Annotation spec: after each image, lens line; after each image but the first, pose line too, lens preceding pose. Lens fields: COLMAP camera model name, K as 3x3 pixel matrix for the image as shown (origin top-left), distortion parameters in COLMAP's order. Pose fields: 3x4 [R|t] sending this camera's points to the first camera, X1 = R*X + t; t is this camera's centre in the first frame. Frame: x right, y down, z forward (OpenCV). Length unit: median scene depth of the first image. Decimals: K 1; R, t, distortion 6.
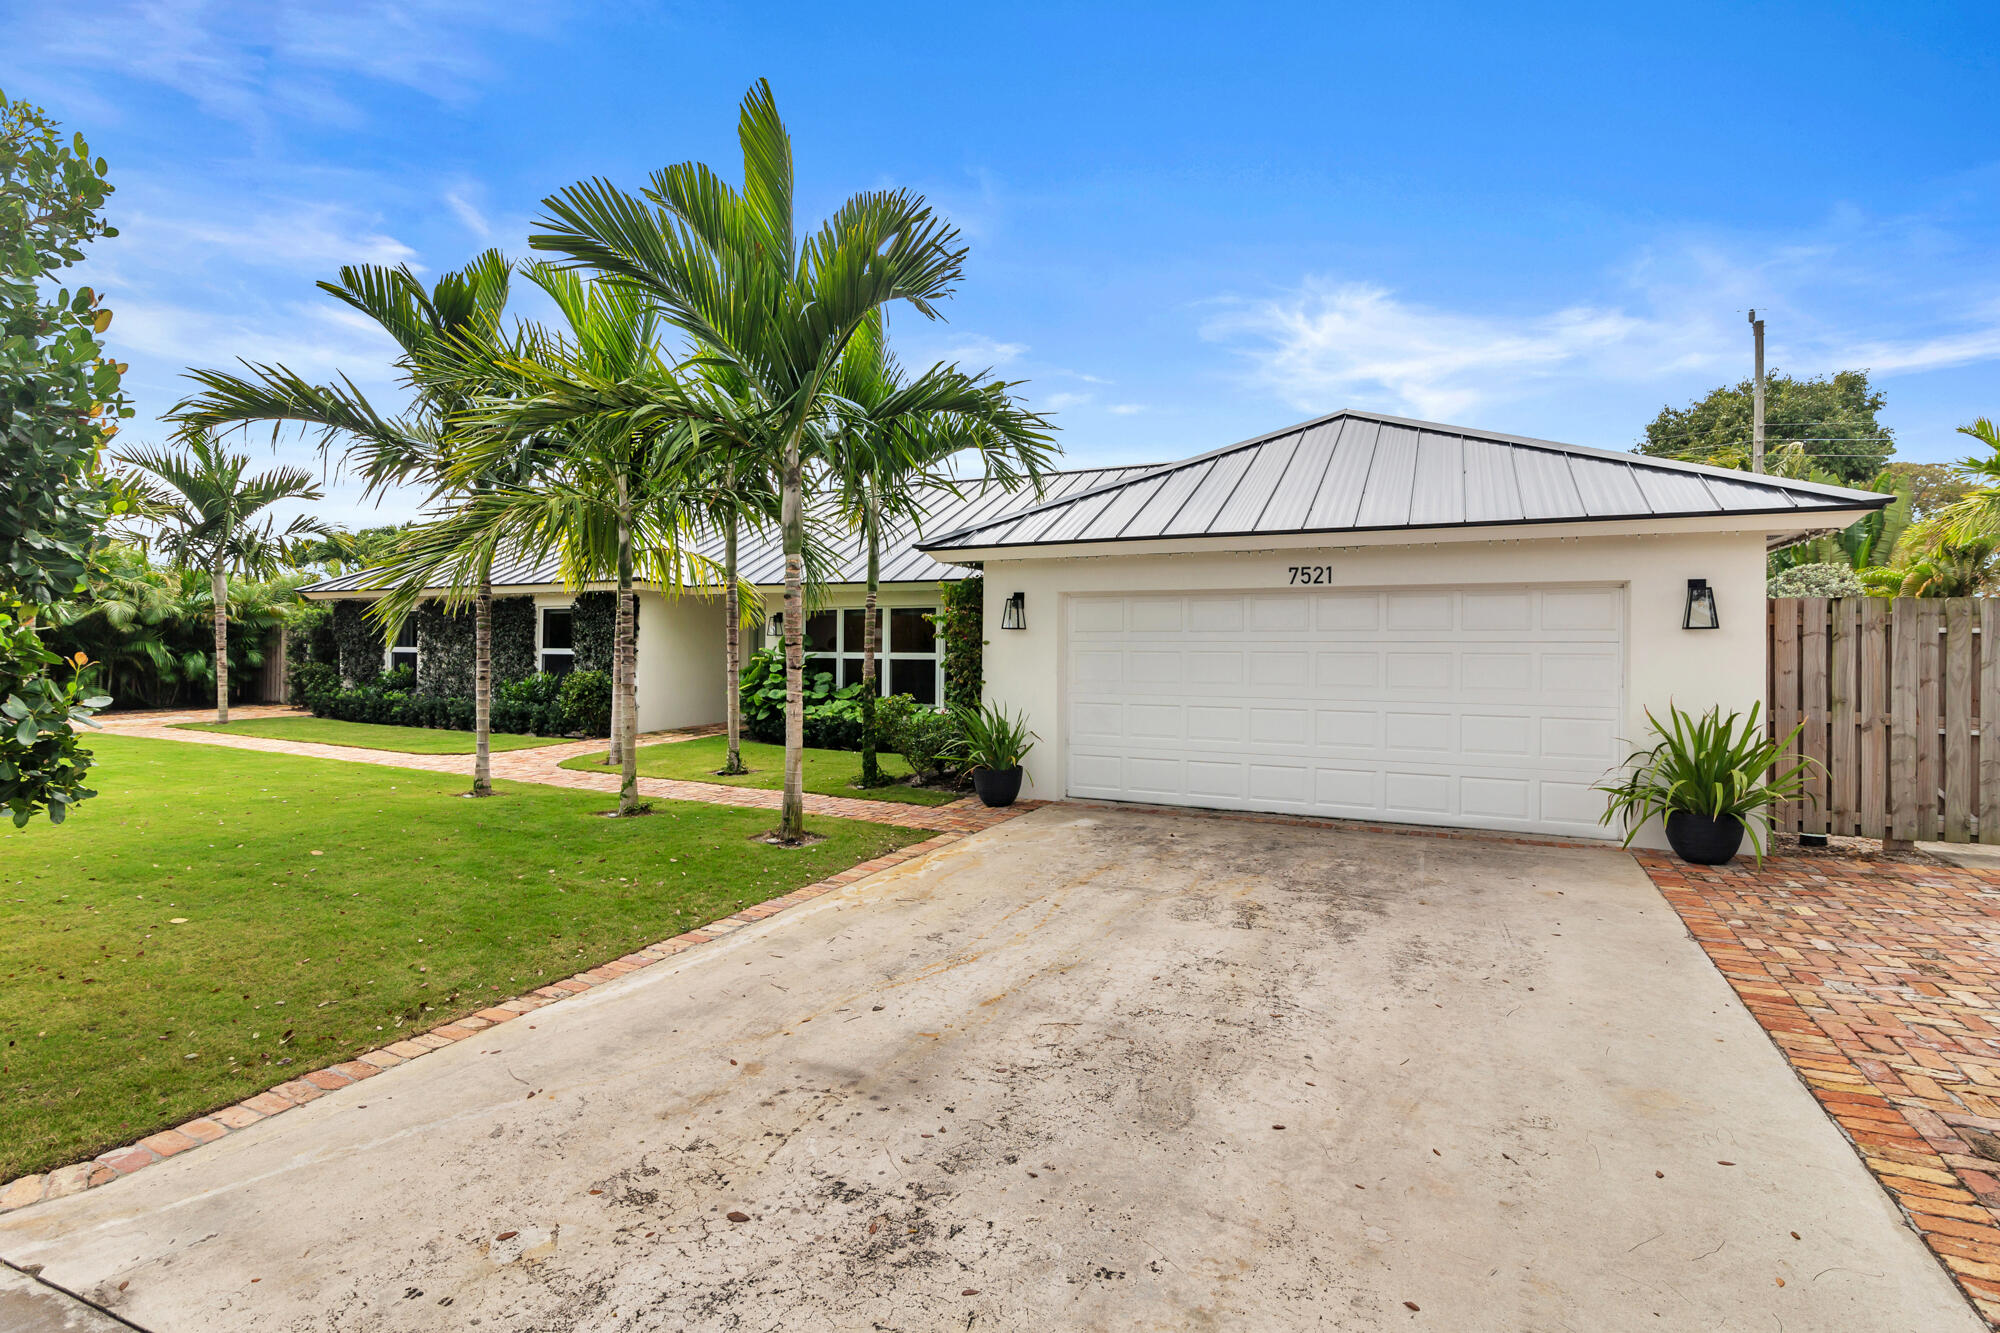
lens RADIAL K [[921.6, 0, 979.9], [0, 921.6, 668.5], [0, 0, 1]] dist [-0.000222, -0.000128]
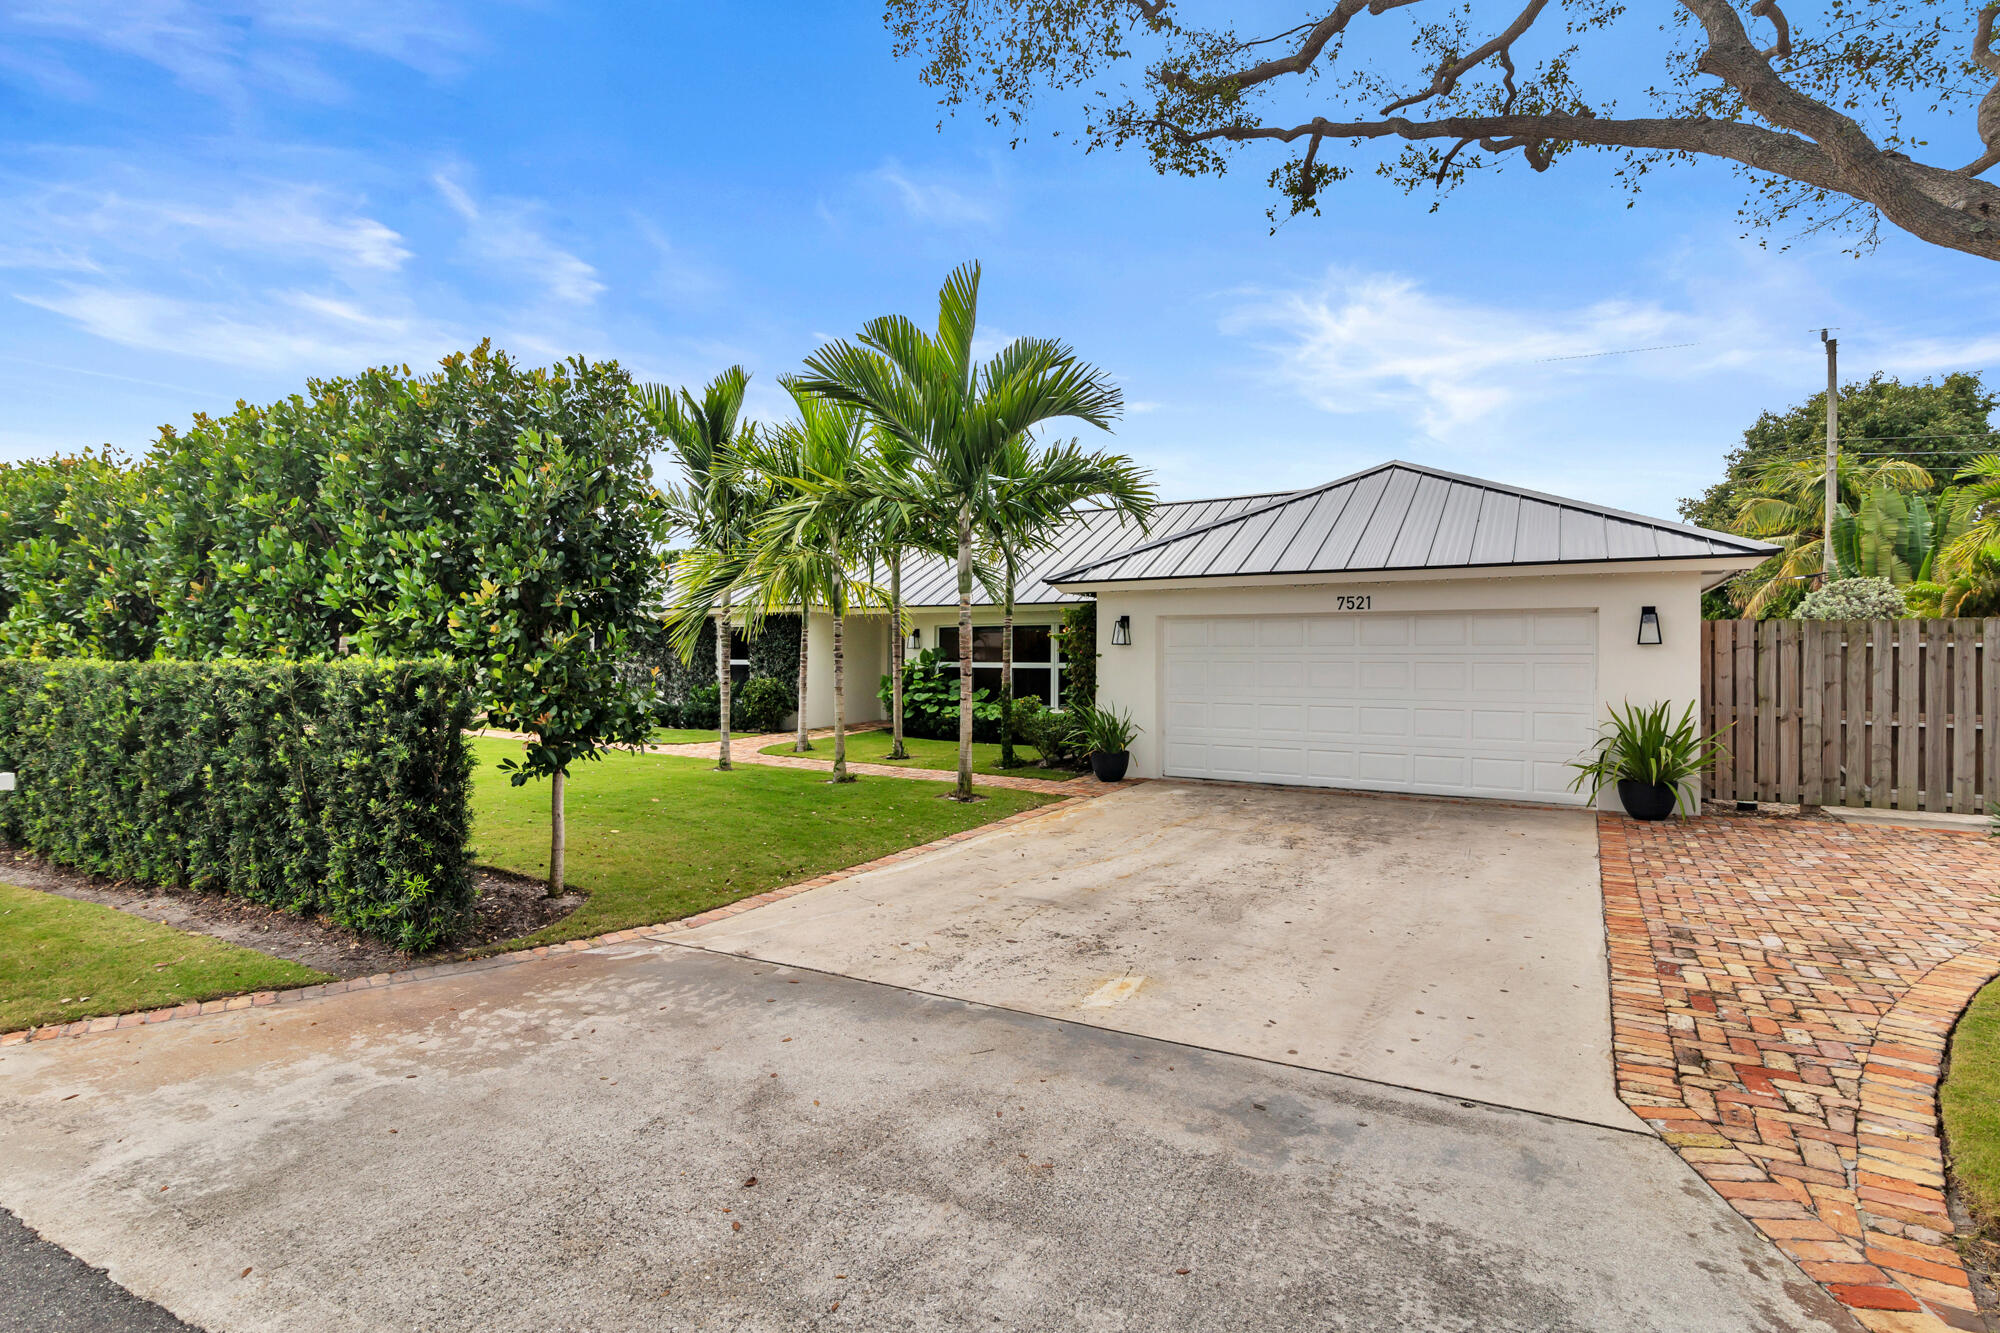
lens RADIAL K [[914.0, 0, 1002.9], [0, 914.0, 675.8], [0, 0, 1]] dist [0.000887, -0.000179]
pose [[0.997384, -0.001673, -0.072260, -0.048256], [0.001625, 0.999998, -0.000713, 0.001776], [0.072261, 0.000594, 0.997386, -0.372922]]
